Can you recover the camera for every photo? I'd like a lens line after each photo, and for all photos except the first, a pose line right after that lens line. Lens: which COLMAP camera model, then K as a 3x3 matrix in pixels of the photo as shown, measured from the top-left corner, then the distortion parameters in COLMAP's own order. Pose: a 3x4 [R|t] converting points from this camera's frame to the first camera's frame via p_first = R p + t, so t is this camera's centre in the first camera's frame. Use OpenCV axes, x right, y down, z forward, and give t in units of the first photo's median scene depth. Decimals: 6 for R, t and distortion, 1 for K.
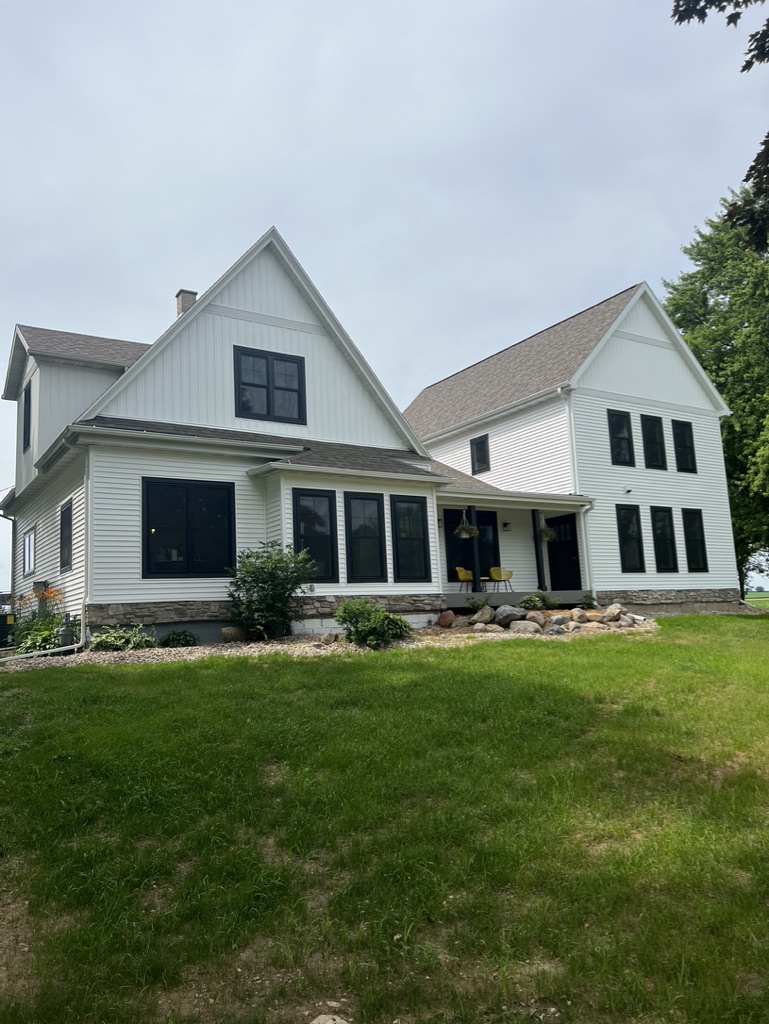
lens RADIAL K [[773.0, 0, 384.5], [0, 773.0, 512.0], [0, 0, 1]] dist [0.066481, -0.000408]
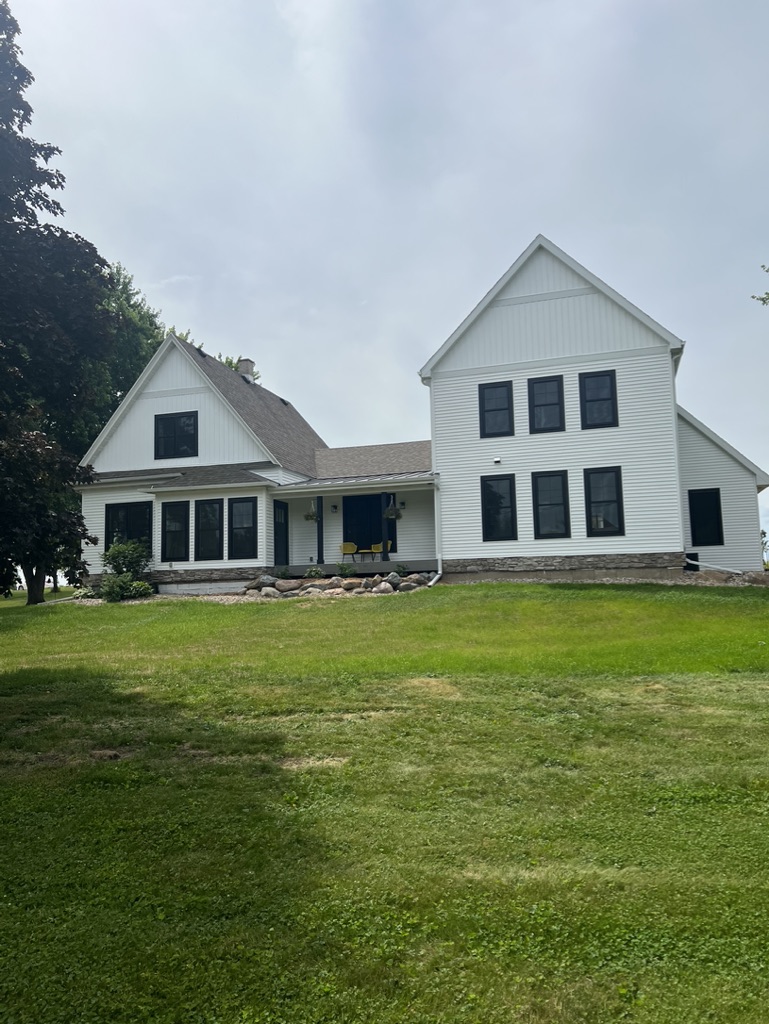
lens RADIAL K [[773.0, 0, 384.5], [0, 773.0, 512.0], [0, 0, 1]] dist [0.066481, -0.000408]
pose [[0.641392, -0.056524, -0.765128, 1.271130], [0.103512, 0.994539, 0.013300, 0.013244], [0.760199, -0.087730, 0.643740, 0.287601]]
